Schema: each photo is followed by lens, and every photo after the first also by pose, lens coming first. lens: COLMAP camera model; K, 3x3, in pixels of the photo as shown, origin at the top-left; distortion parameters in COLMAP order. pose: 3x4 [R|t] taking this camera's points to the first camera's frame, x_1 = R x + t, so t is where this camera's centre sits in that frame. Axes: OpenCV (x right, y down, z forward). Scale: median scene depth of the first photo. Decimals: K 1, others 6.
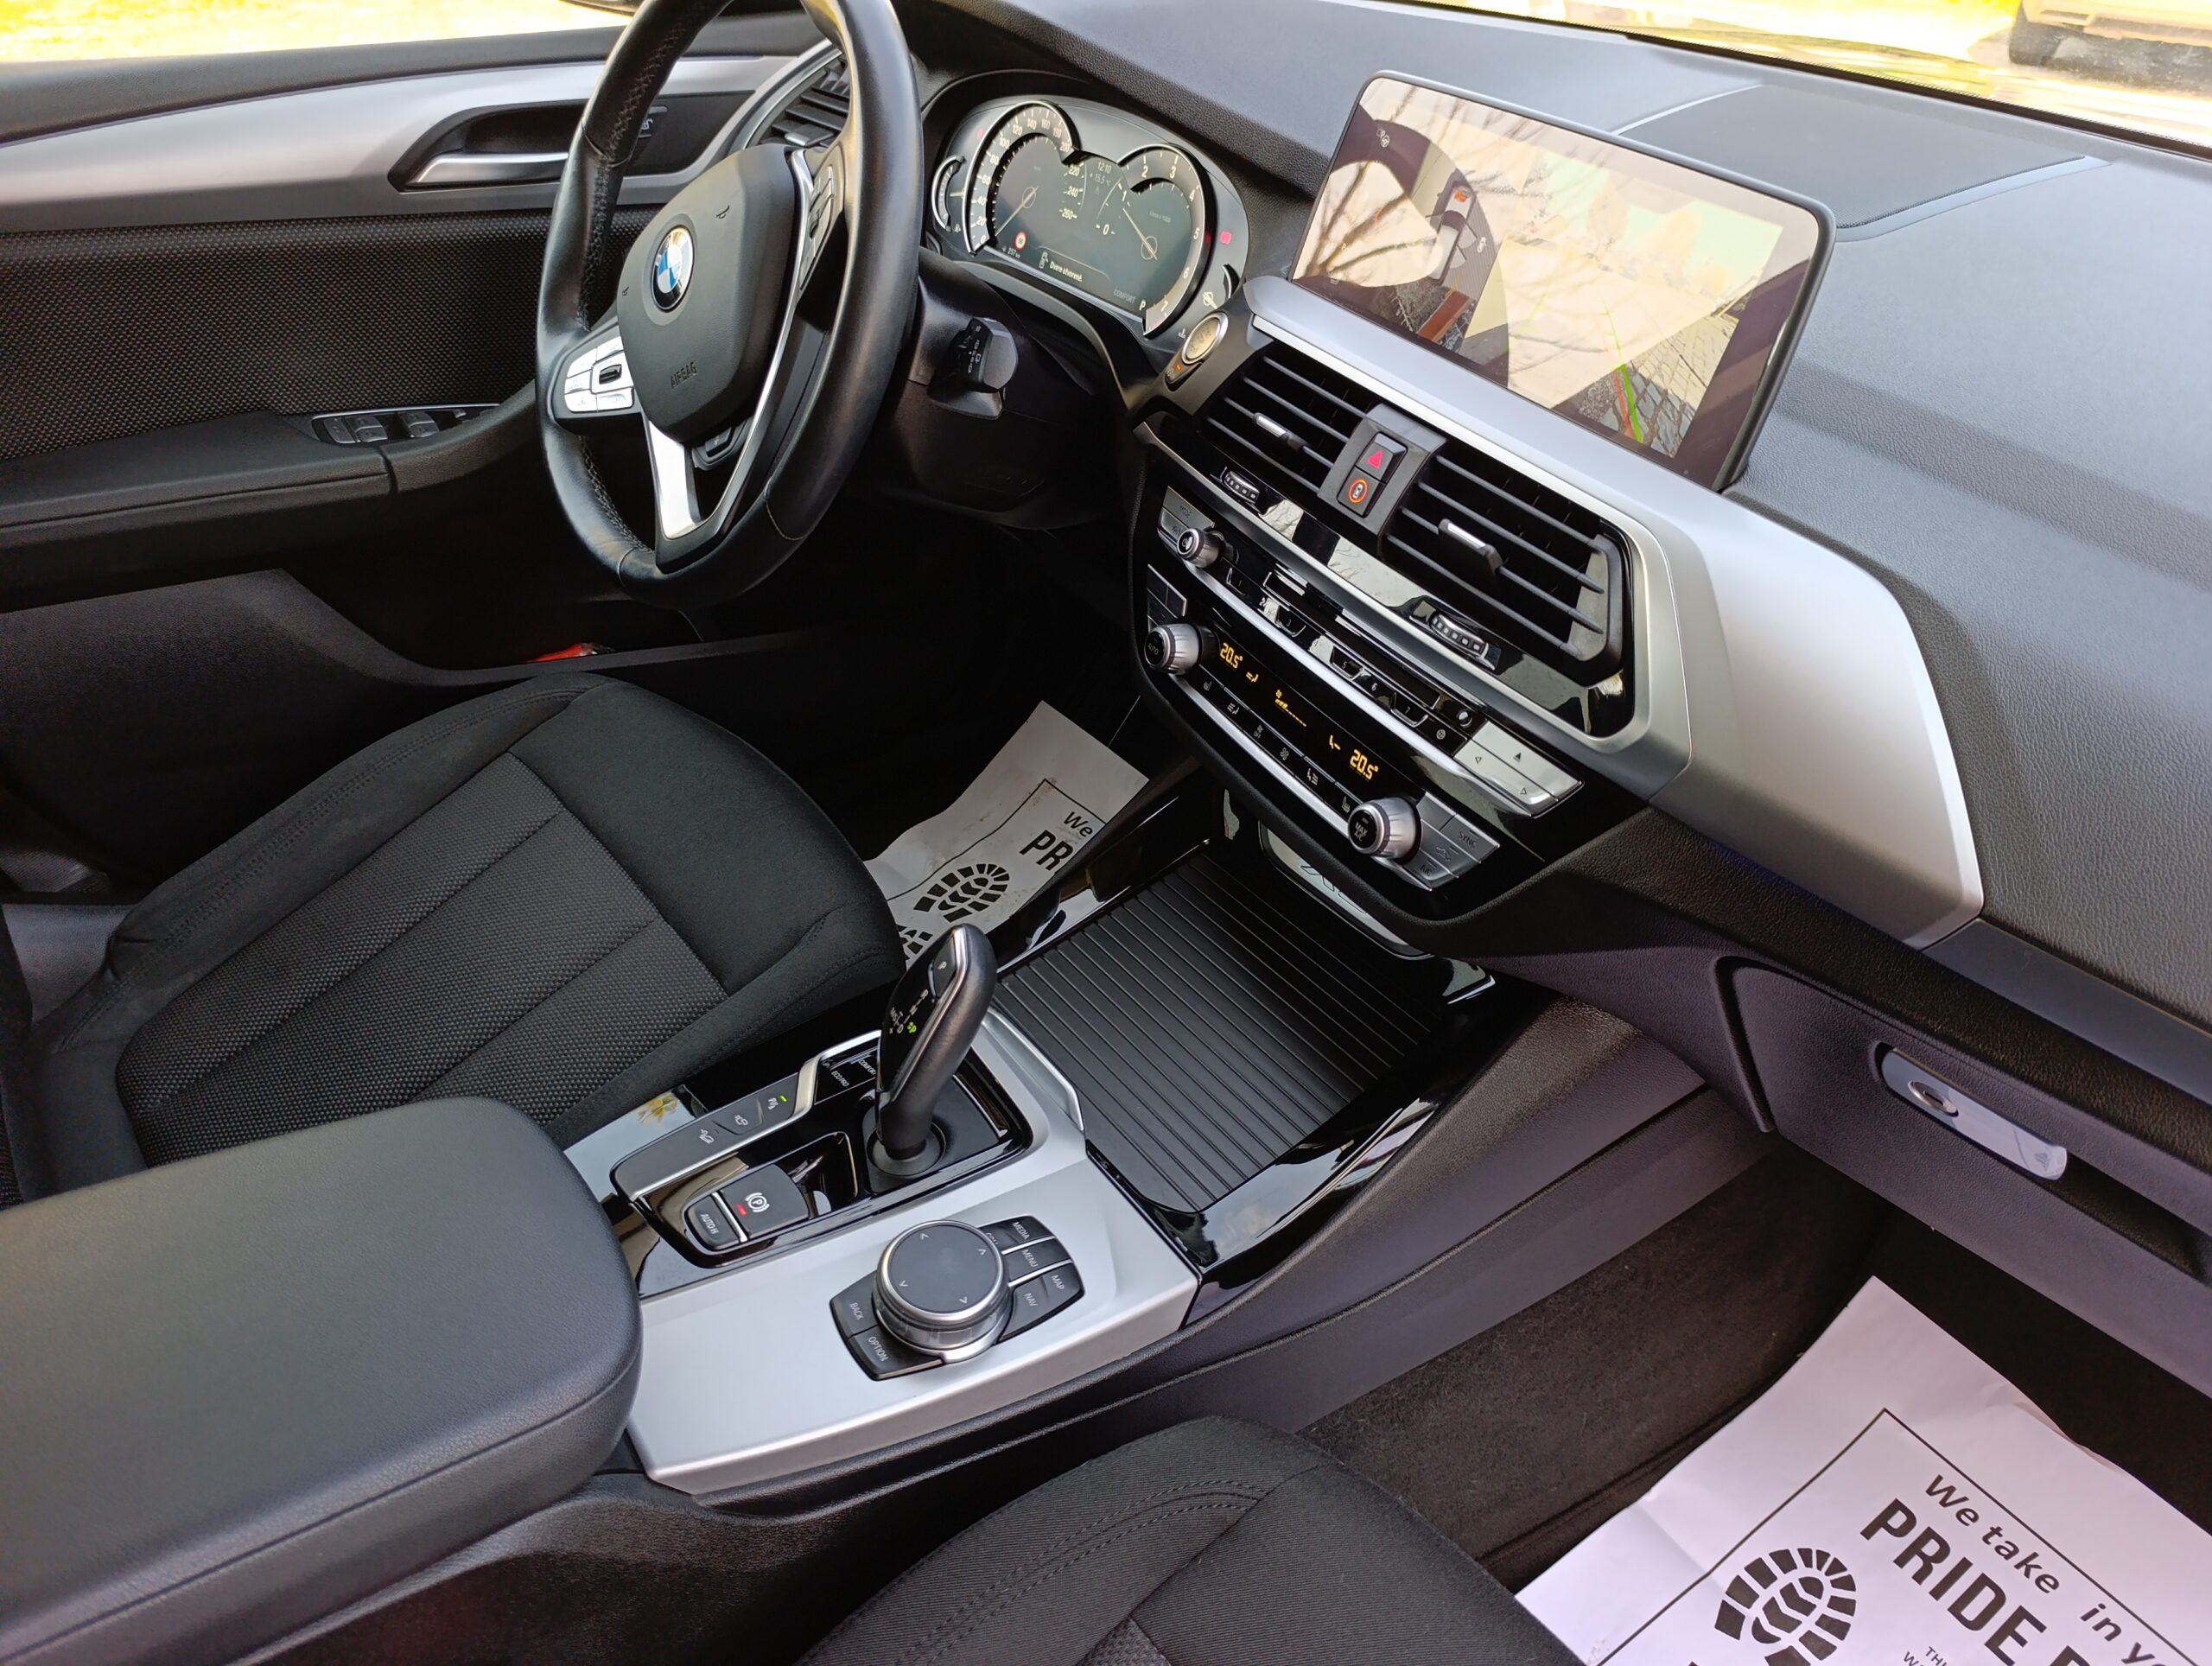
lens RADIAL K [[1521.8, 0, 1106.0], [0, 1521.8, 833.0], [0, 0, 1]] dist [0.009754, -0.020040]
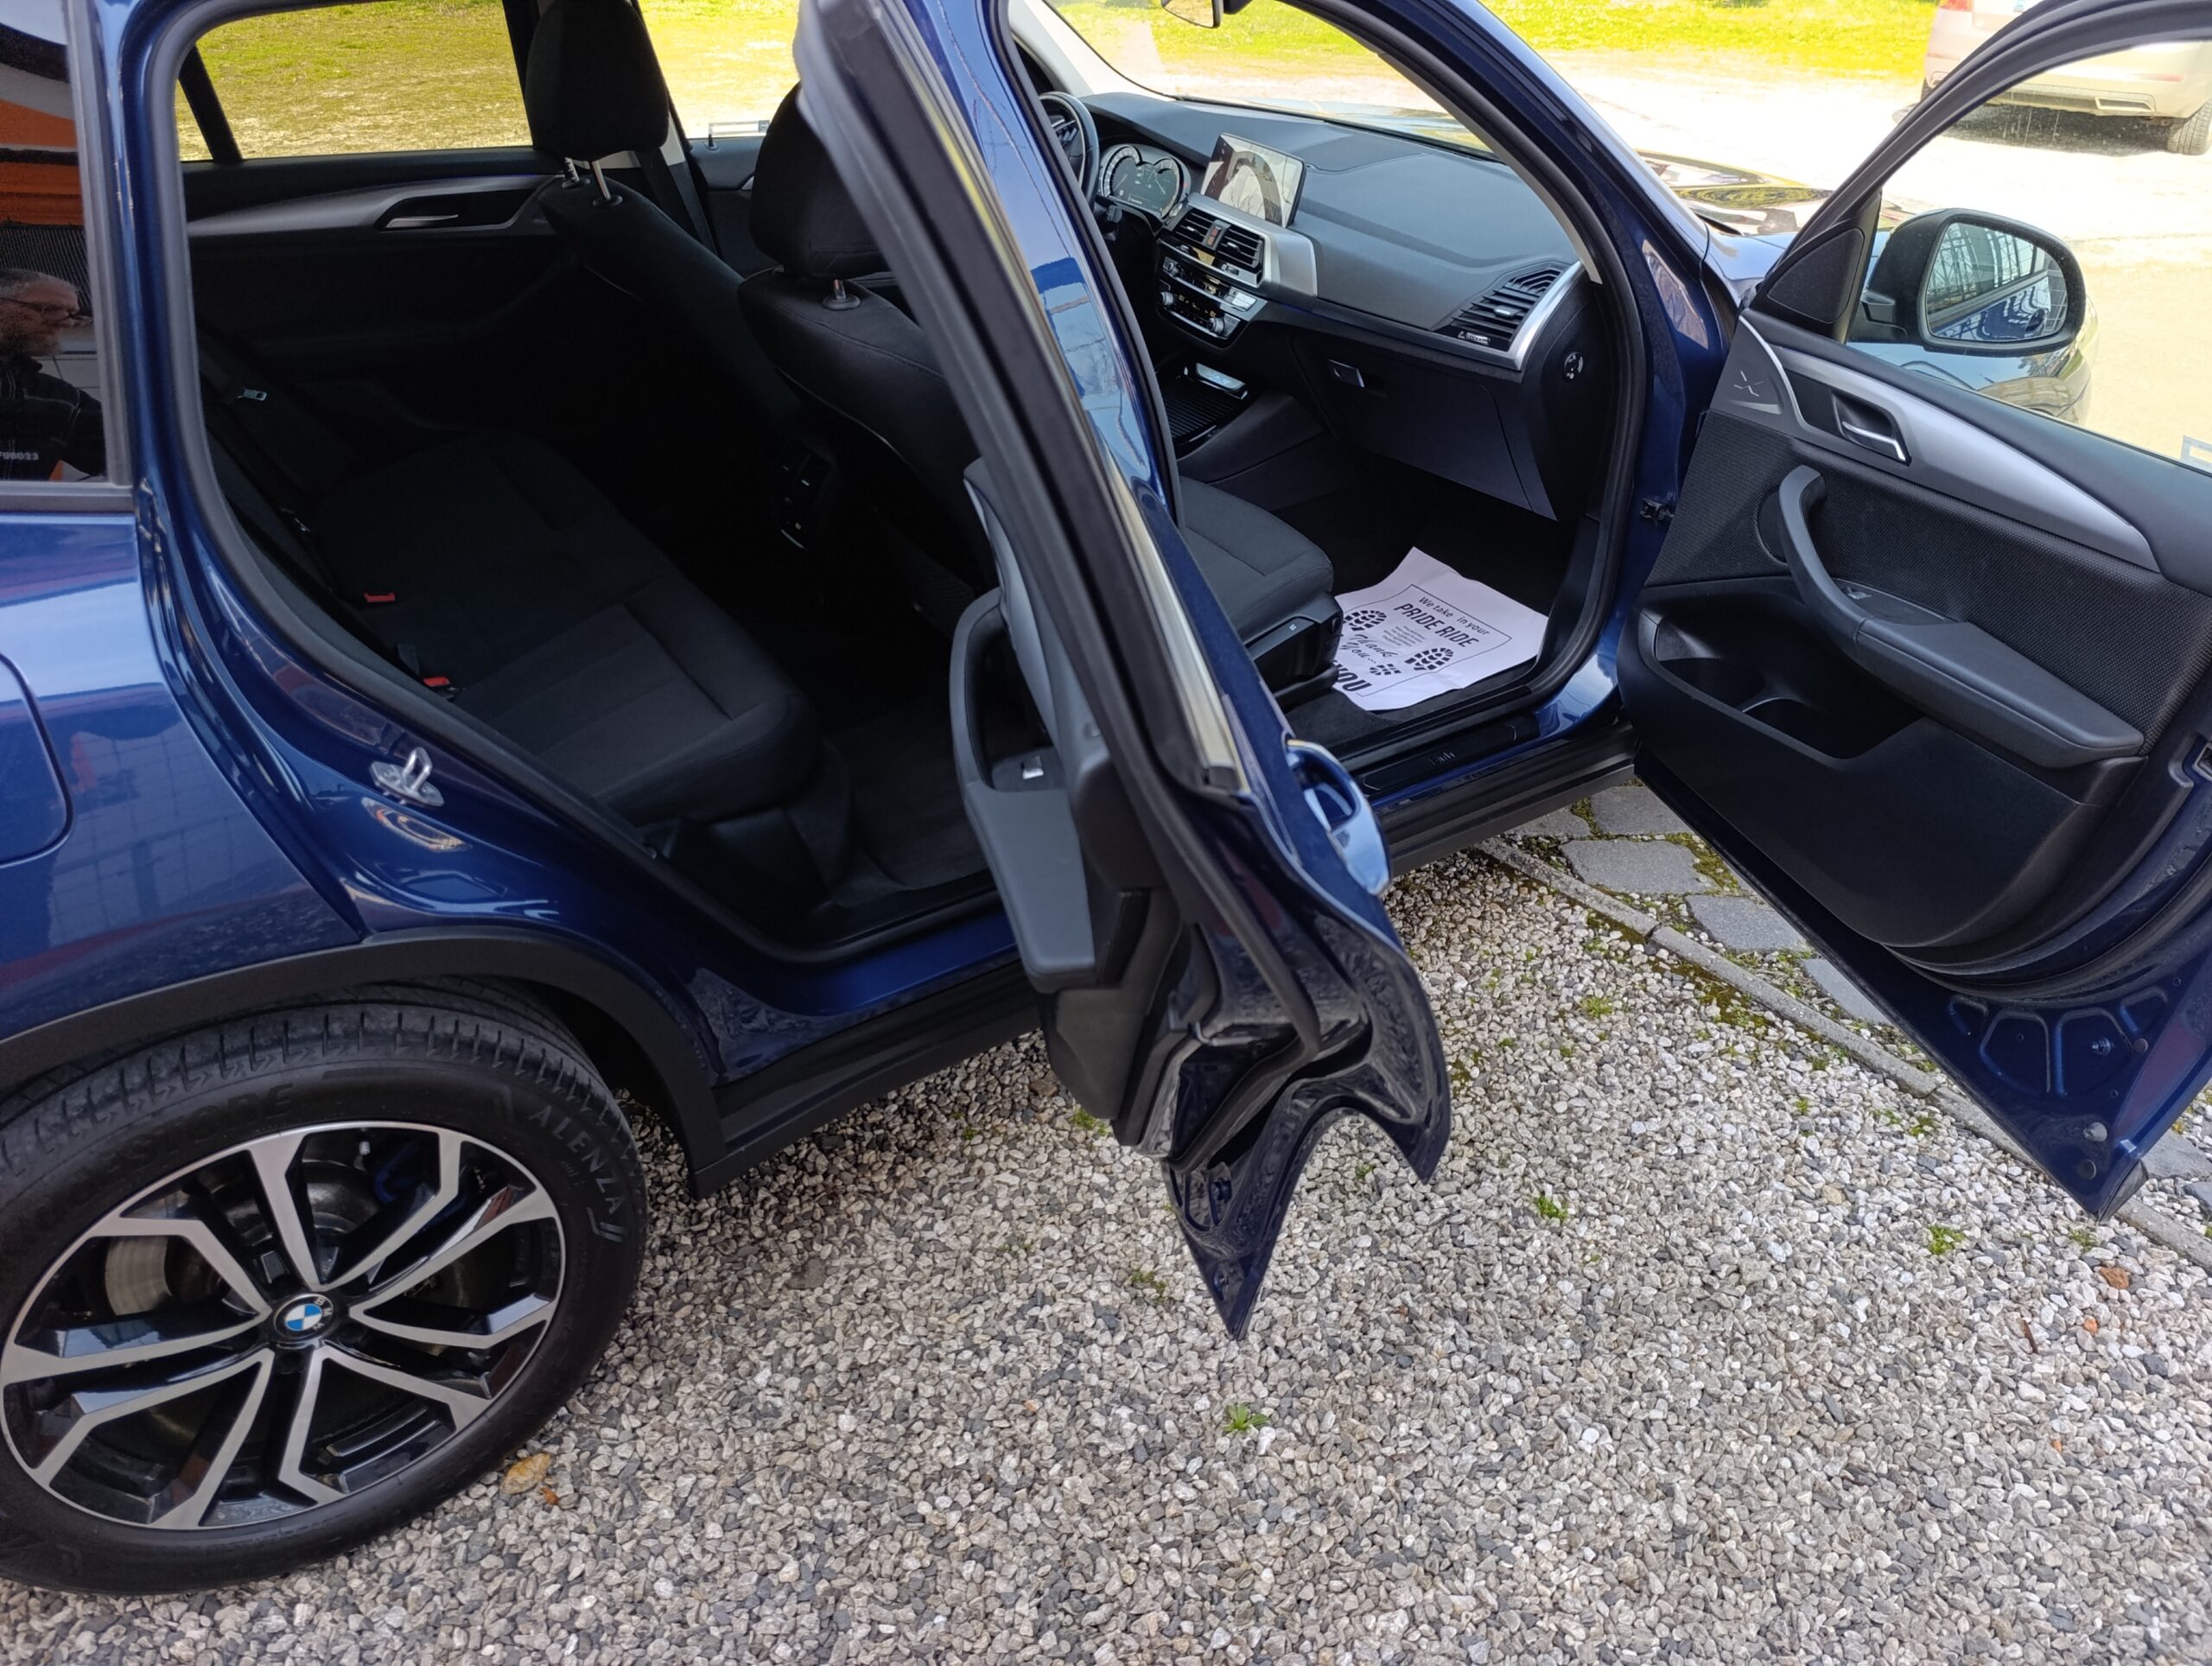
lens RADIAL K [[1521.8, 0, 1106.0], [0, 1521.8, 833.0], [0, 0, 1]] dist [0.009754, -0.020040]
pose [[0.998260, 0.015566, -0.056879, 0.128923], [-0.018214, 0.998760, -0.046330, 1.261074], [0.056087, 0.047286, 0.997306, -2.408503]]
